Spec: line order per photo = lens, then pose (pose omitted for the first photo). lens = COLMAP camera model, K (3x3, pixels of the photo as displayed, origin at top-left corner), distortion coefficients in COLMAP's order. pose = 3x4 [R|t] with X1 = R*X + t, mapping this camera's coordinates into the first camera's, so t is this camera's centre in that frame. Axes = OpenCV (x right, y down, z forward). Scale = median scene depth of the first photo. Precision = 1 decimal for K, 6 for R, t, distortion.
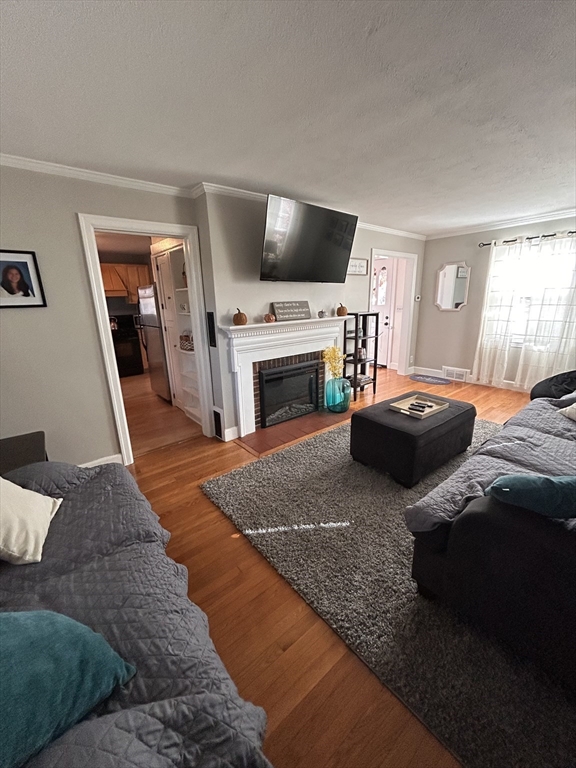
lens RADIAL K [[311.6, 0, 289.1], [0, 311.6, 380.9], [0, 0, 1]] dist [-0.001612, 0.000639]
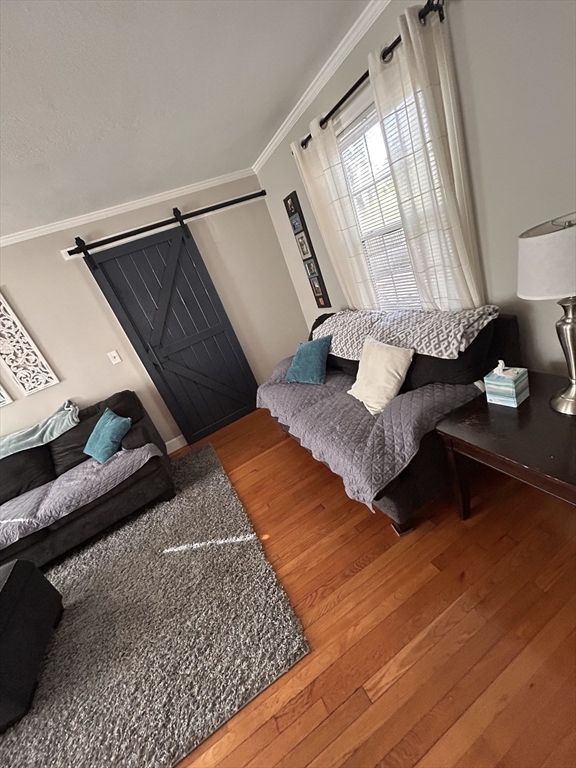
lens RADIAL K [[311.6, 0, 288.3], [0, 311.6, 380.9], [0, 0, 1]] dist [-0.001612, 0.000639]
pose [[-0.902701, 0.245953, 0.353042, -0.671414], [0.413171, 0.724507, 0.551706, -0.338029], [-0.120087, 0.643892, -0.755634, 1.368745]]
